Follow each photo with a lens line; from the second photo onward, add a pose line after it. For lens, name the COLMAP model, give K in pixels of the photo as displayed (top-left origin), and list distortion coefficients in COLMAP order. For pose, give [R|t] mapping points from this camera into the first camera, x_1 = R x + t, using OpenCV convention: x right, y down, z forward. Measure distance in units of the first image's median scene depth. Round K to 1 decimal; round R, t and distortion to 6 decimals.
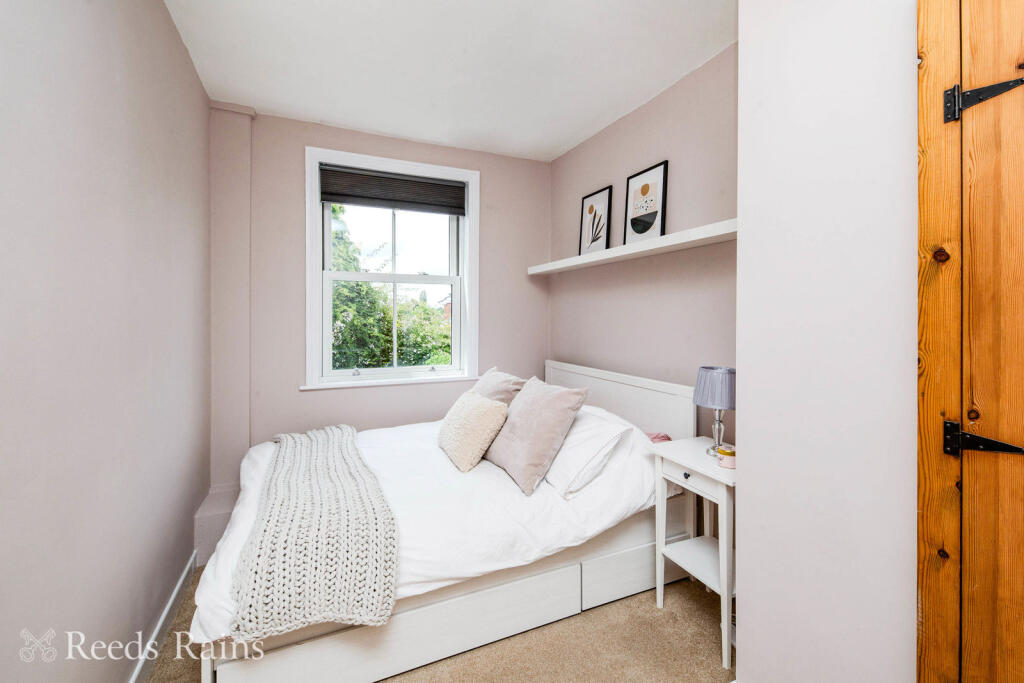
lens RADIAL K [[469.8, 0, 511.7], [0, 469.8, 339.2], [0, 0, 1]] dist [0.001842, -0.000299]
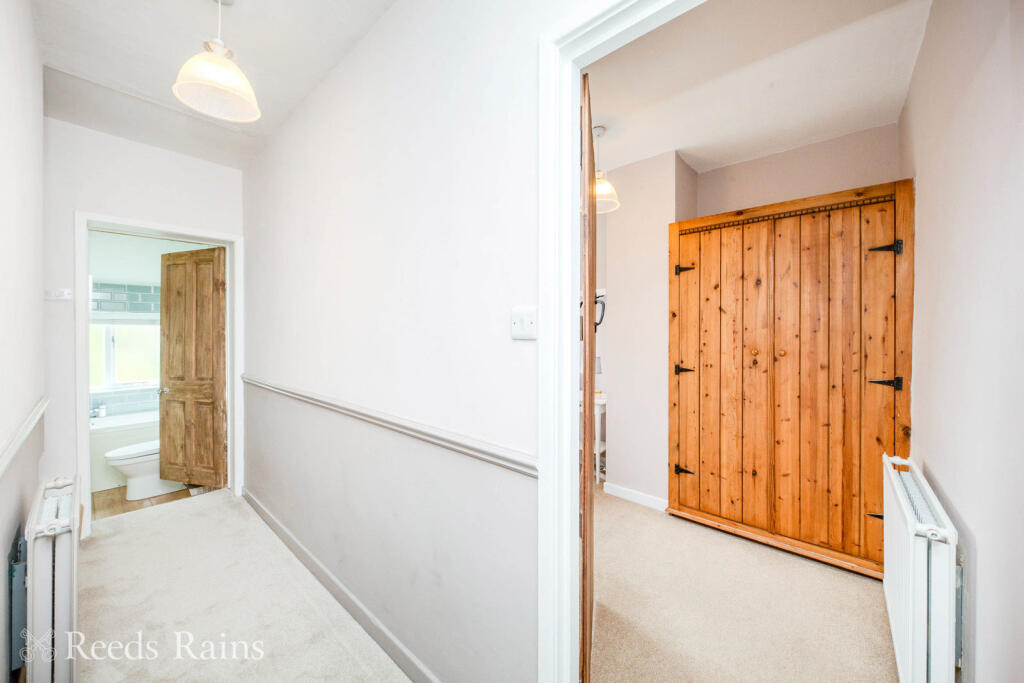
lens RADIAL K [[370.4, 0, 512.5], [0, 370.4, 338.7], [0, 0, 1]] dist [-0.001610, -0.000968]
pose [[0.940479, 0.001715, 0.339848, -1.067163], [-0.002214, 0.999997, 0.001082, -0.013109], [-0.339845, -0.001770, 0.940480, -1.085818]]
